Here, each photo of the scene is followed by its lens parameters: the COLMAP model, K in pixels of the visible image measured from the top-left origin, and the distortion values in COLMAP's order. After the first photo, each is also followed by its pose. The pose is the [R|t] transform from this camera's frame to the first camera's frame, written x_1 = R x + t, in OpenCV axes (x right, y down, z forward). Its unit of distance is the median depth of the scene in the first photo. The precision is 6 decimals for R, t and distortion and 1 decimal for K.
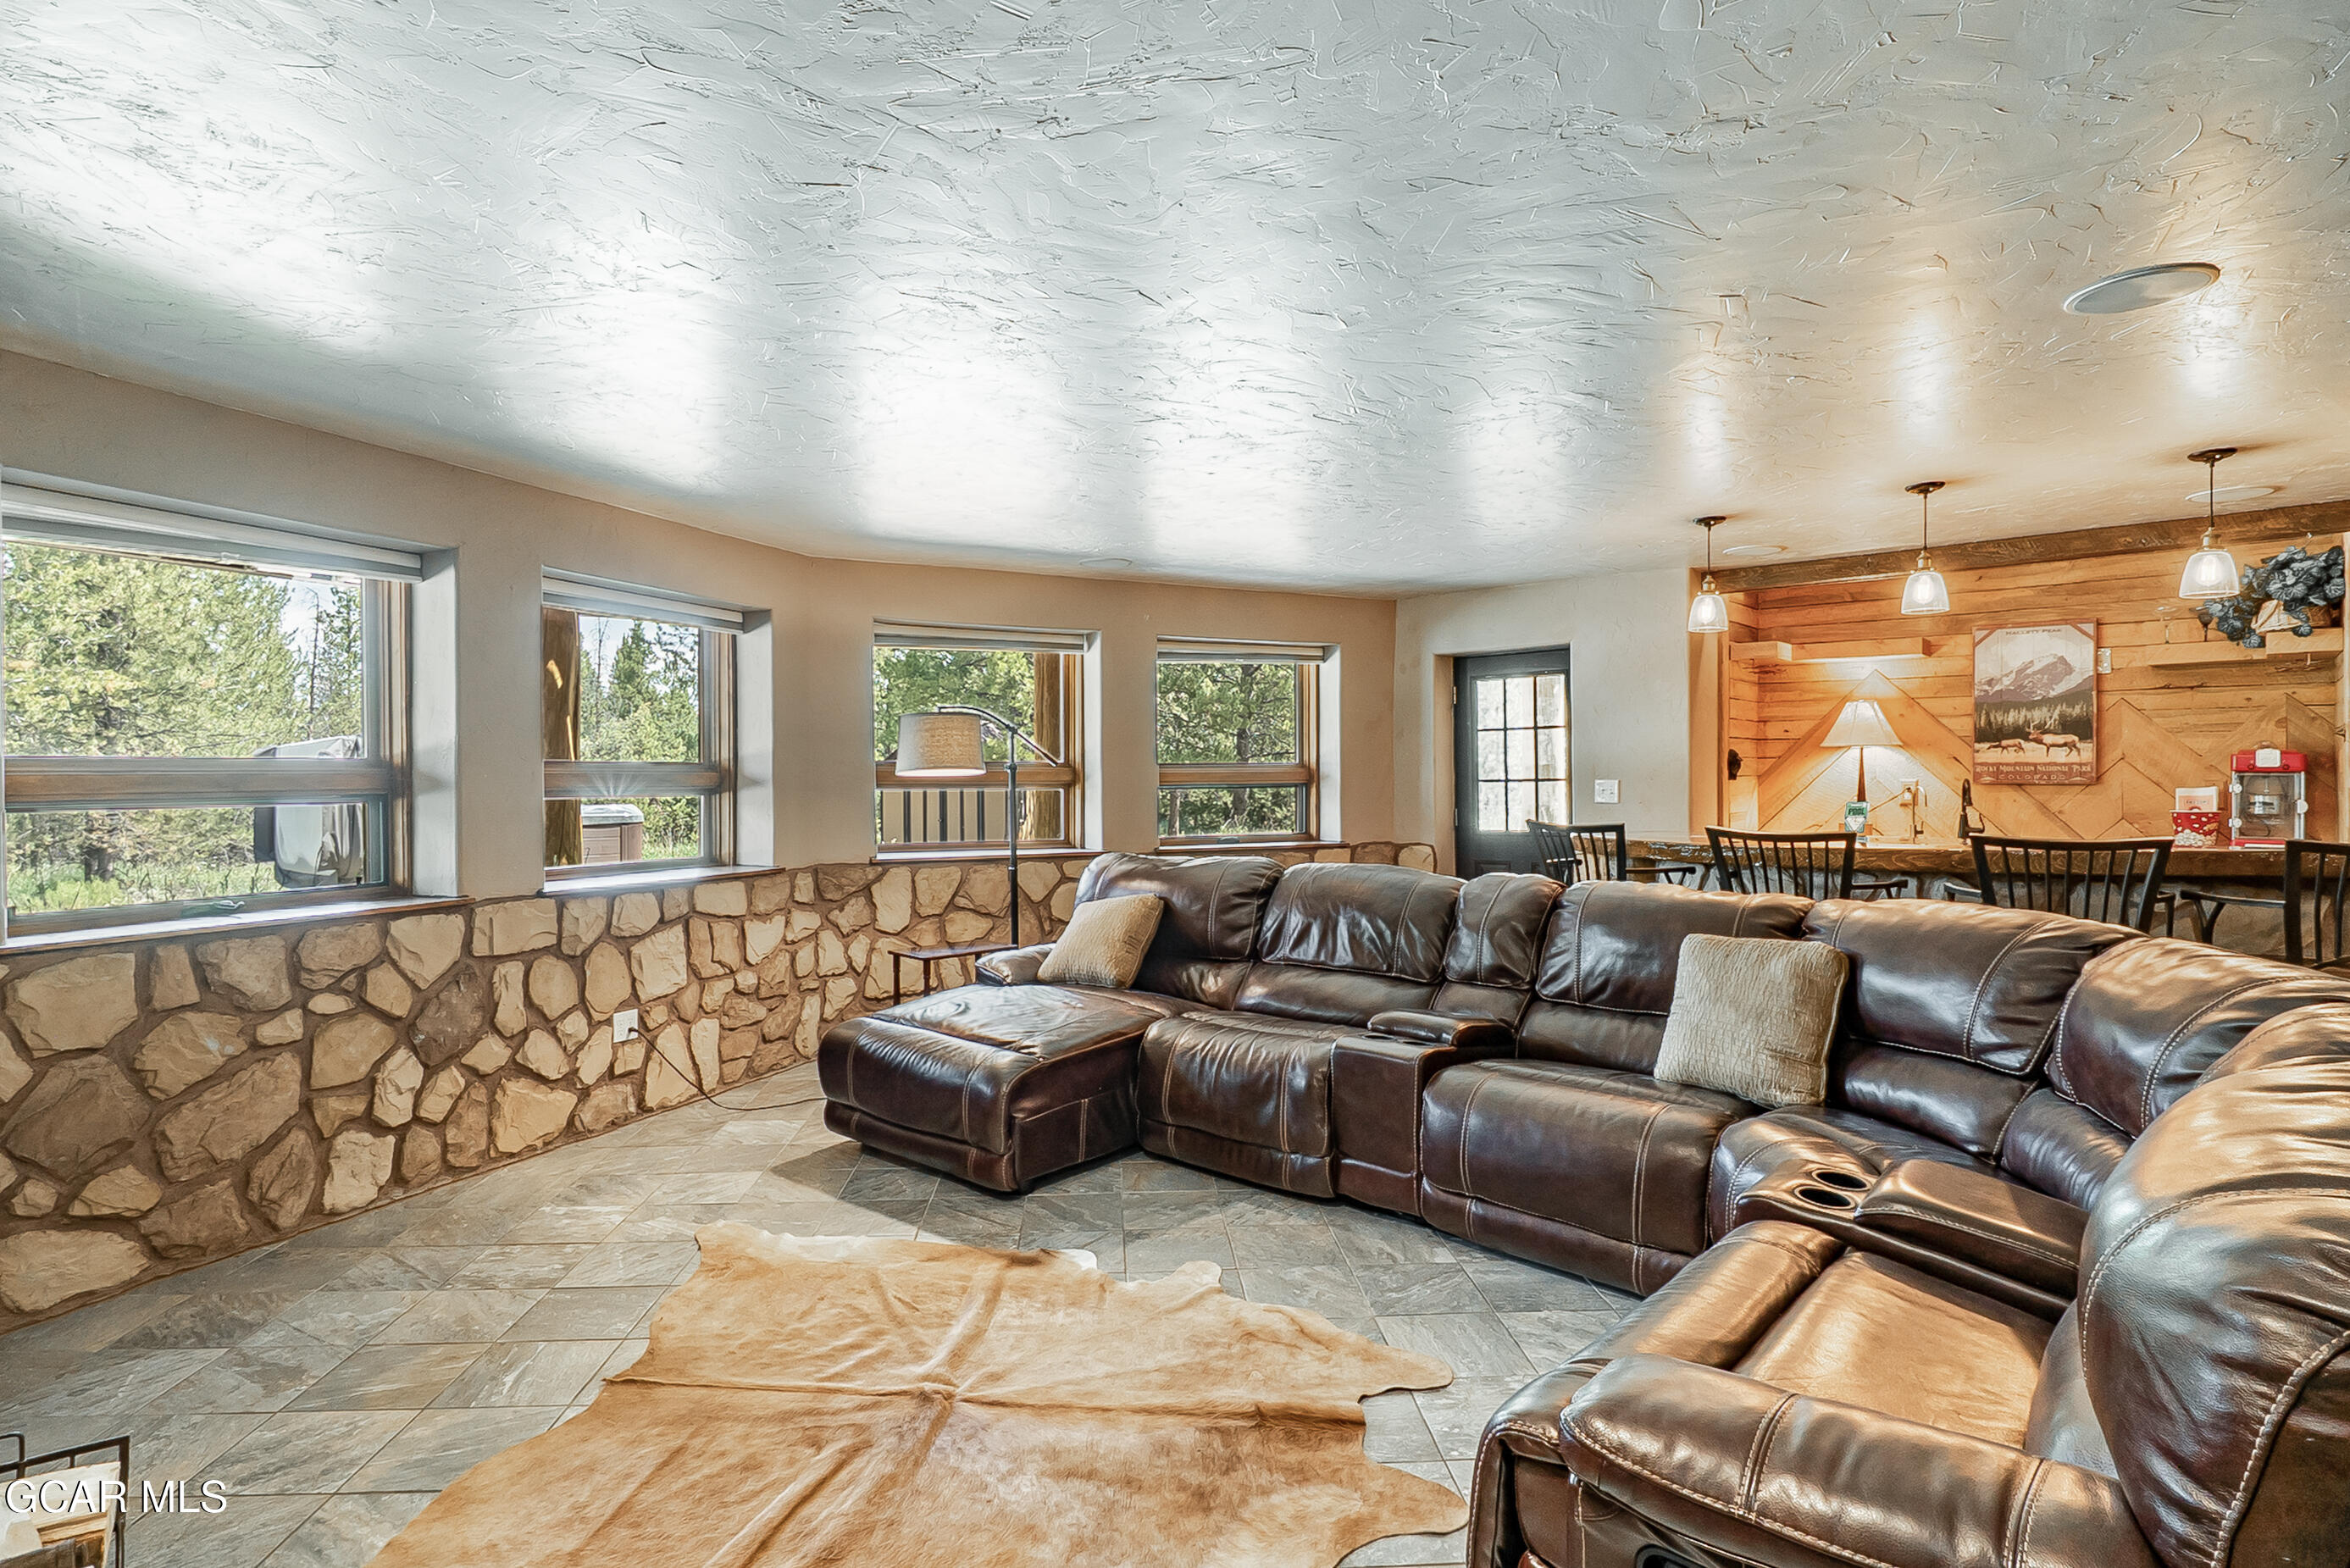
lens RADIAL K [[1177.7, 0, 1170.2], [0, 1177.7, 782.5], [0, 0, 1]] dist [0.000389, -0.000155]
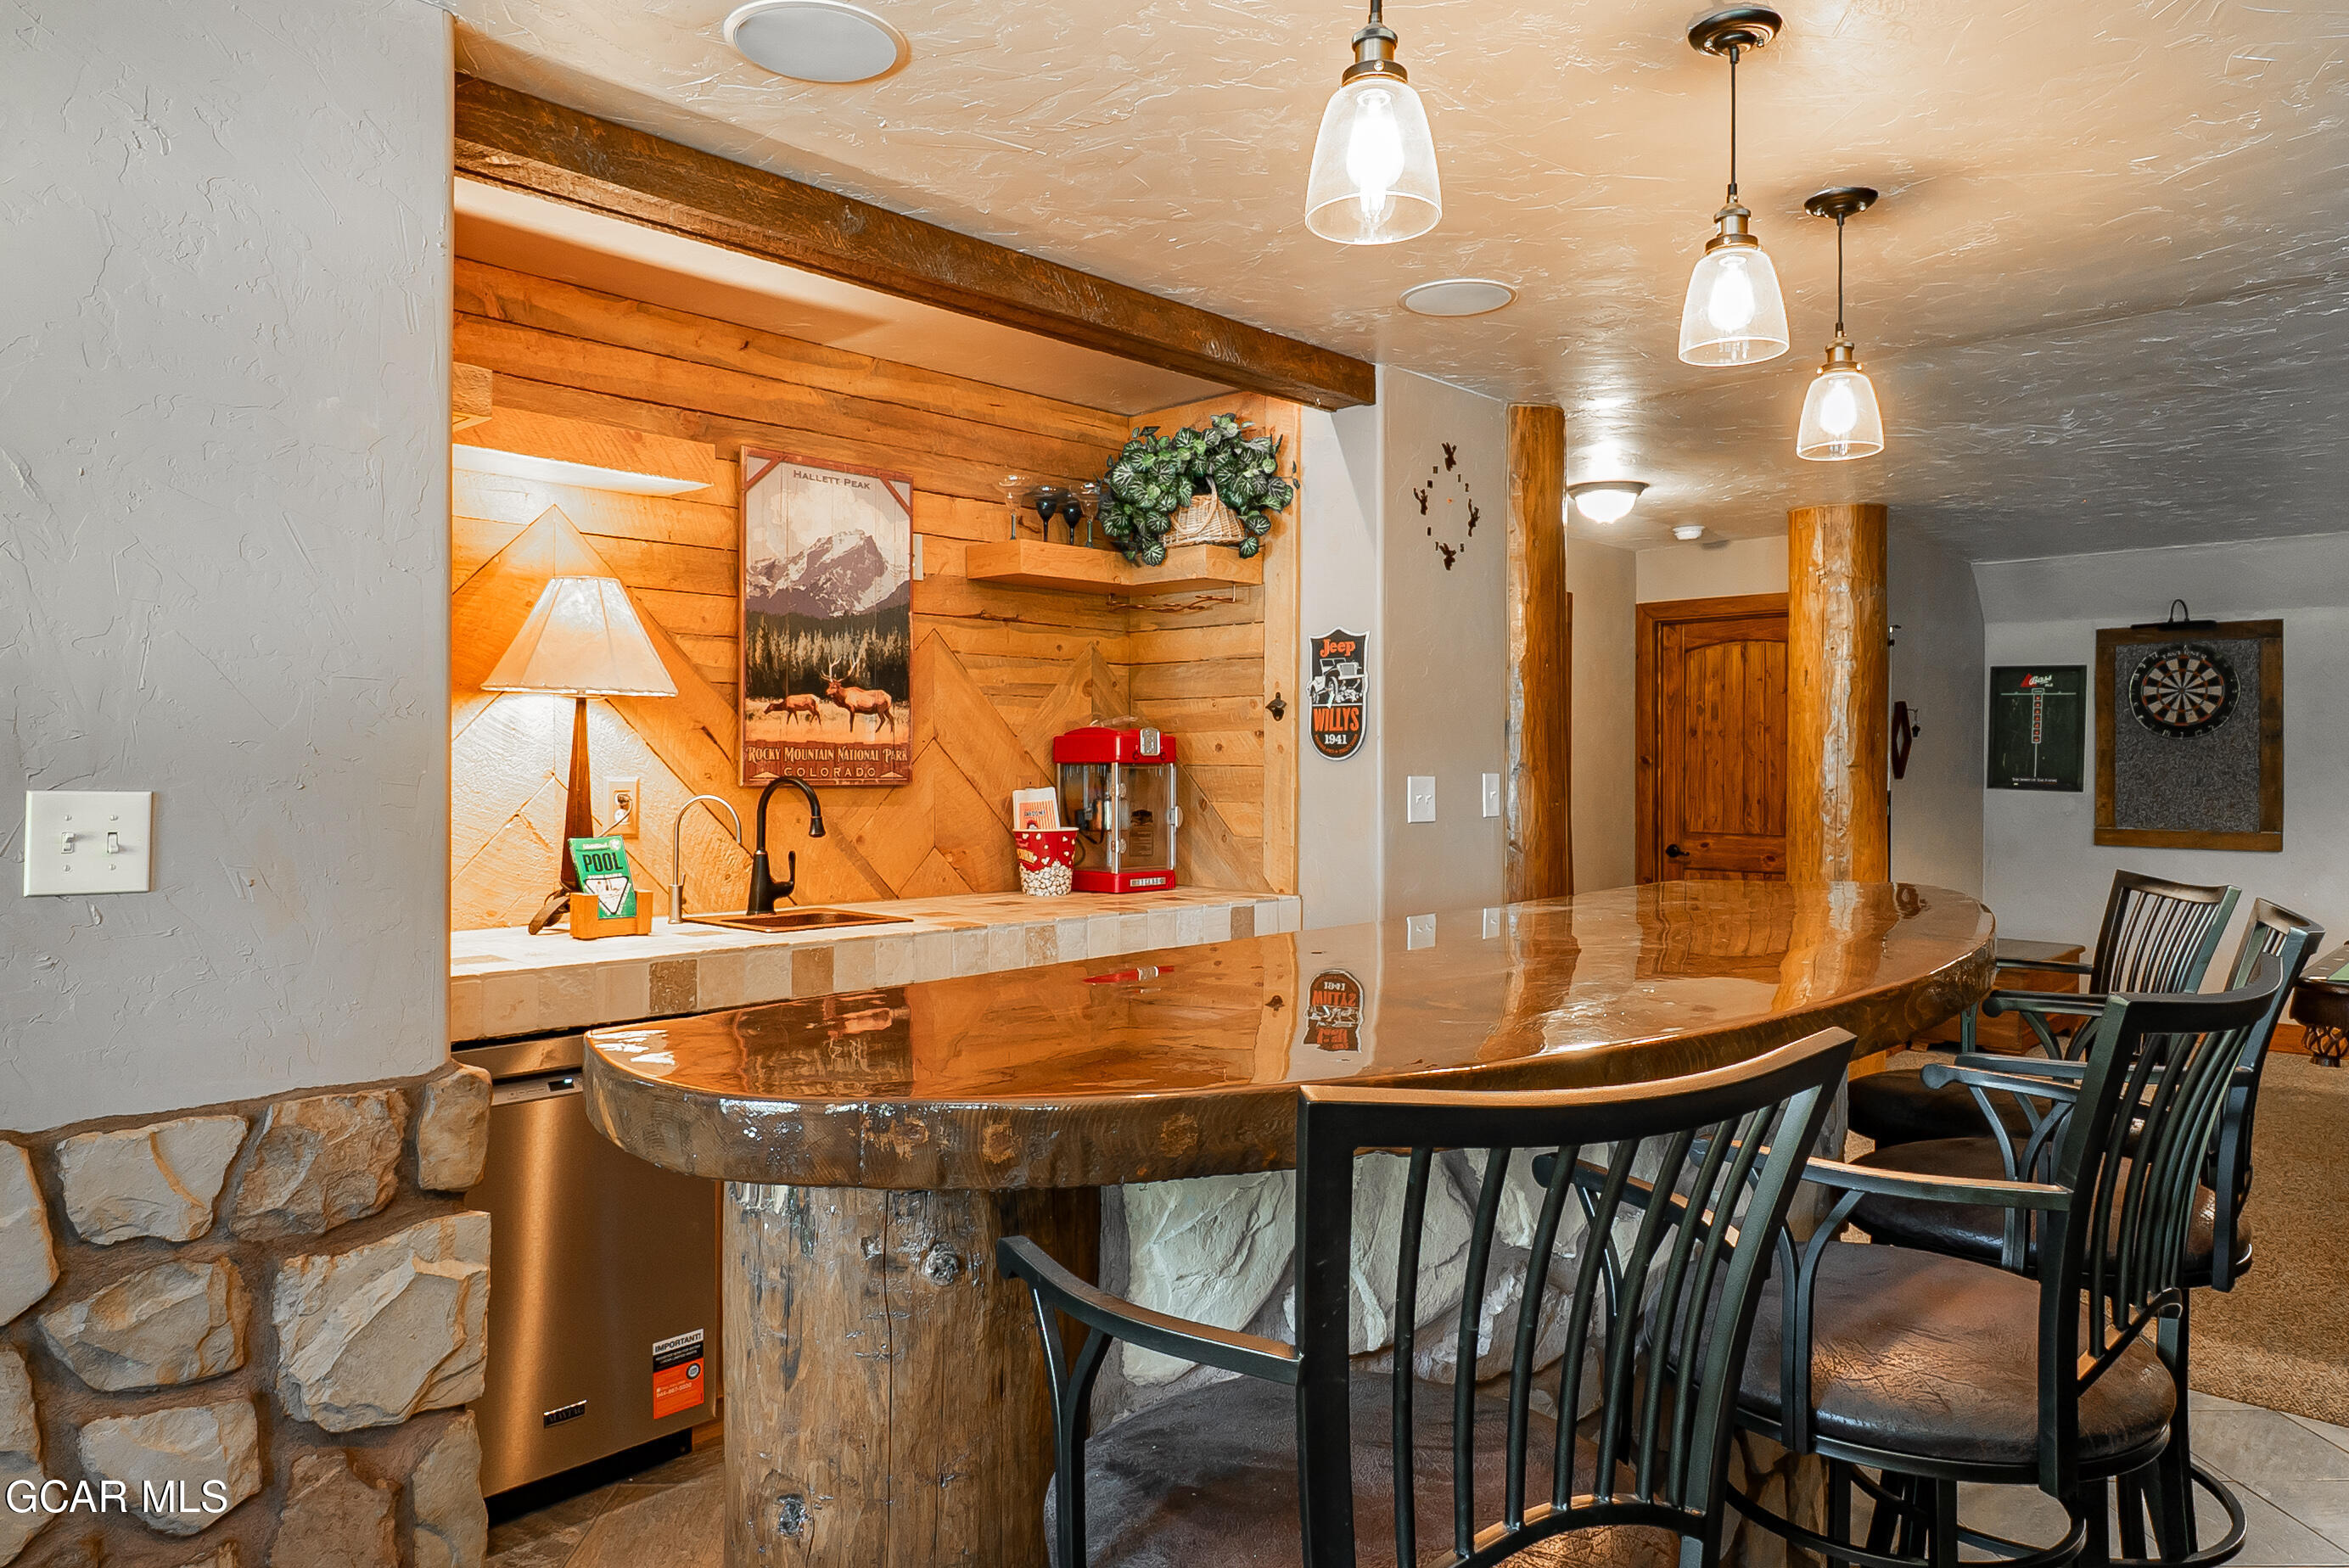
lens RADIAL K [[1574.4, 0, 1163.7], [0, 1574.4, 750.7], [0, 0, 1]] dist [0.001744, -0.007577]
pose [[0.022520, 0.007700, 0.999717, 0.071418], [0.001534, 0.999969, -0.007737, -0.008208], [-0.999745, 0.001708, 0.022508, 0.847652]]
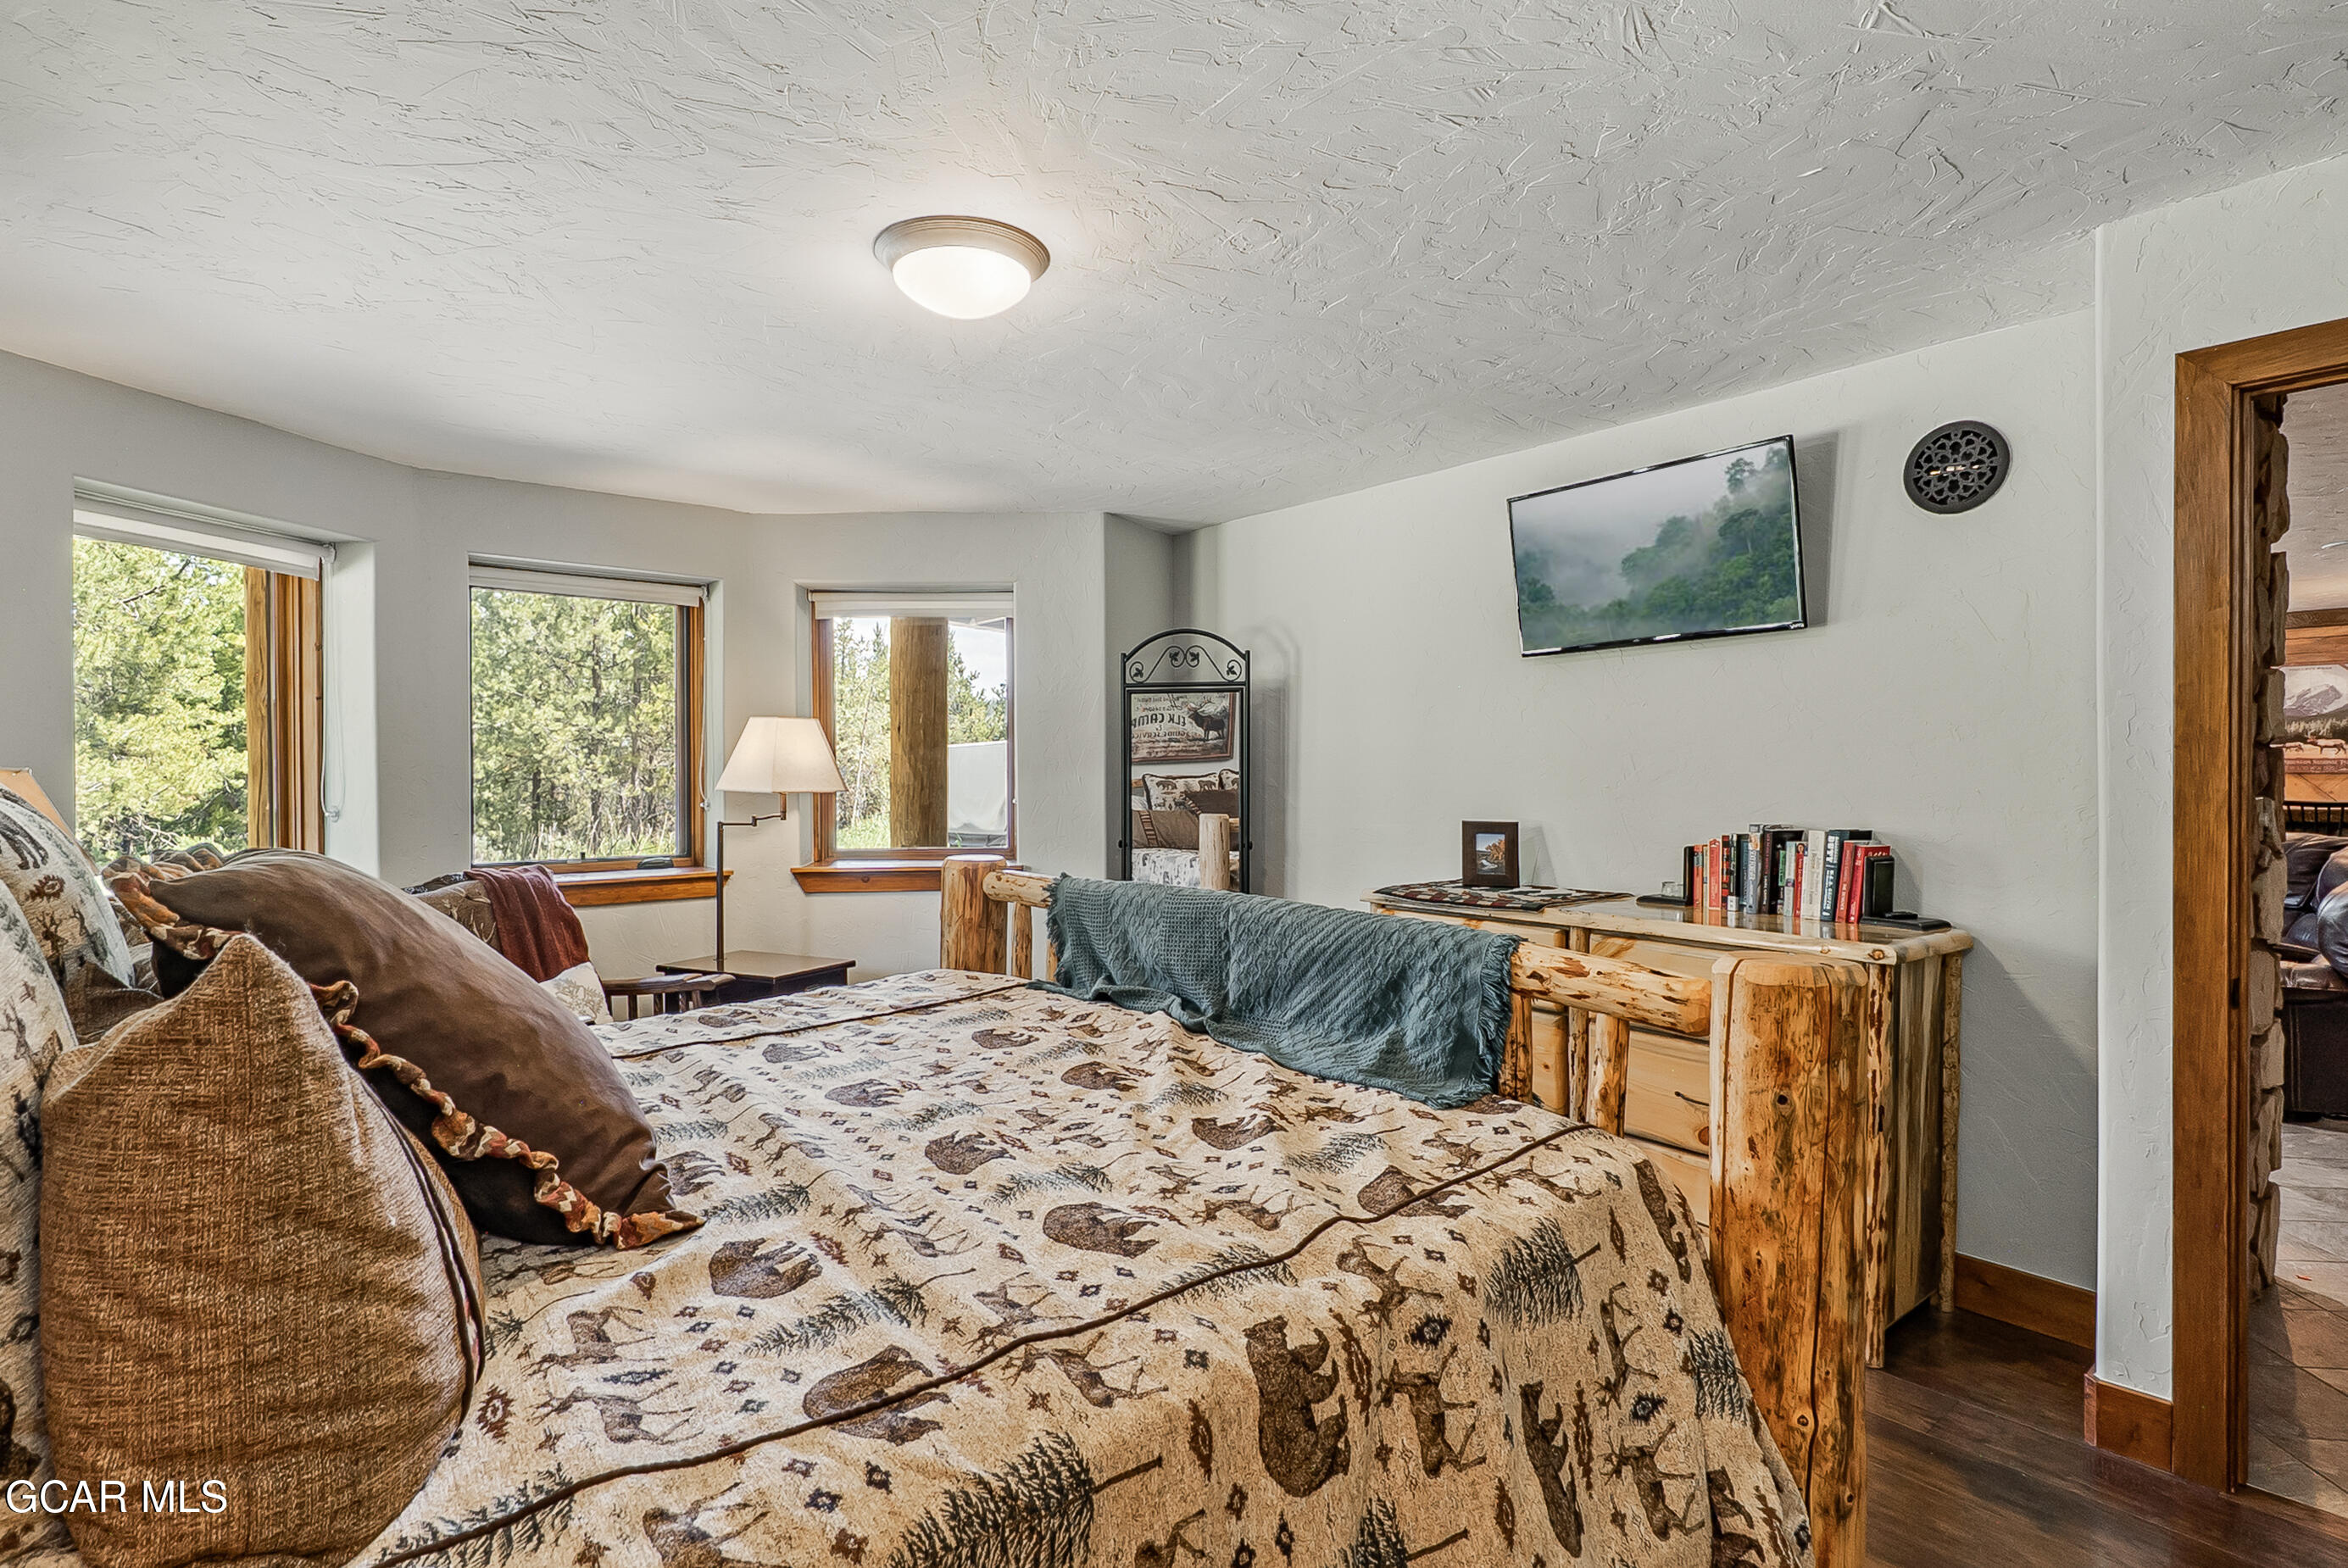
lens RADIAL K [[1176.7, 0, 1167.1], [0, 1176.7, 779.8], [0, 0, 1]] dist [0.000389, -0.000155]
pose [[0.989733, 0.000007, -0.142926, -0.467217], [0.000537, 0.999993, 0.003768, 0.003698], [0.142925, -0.003806, 0.989726, -0.655032]]
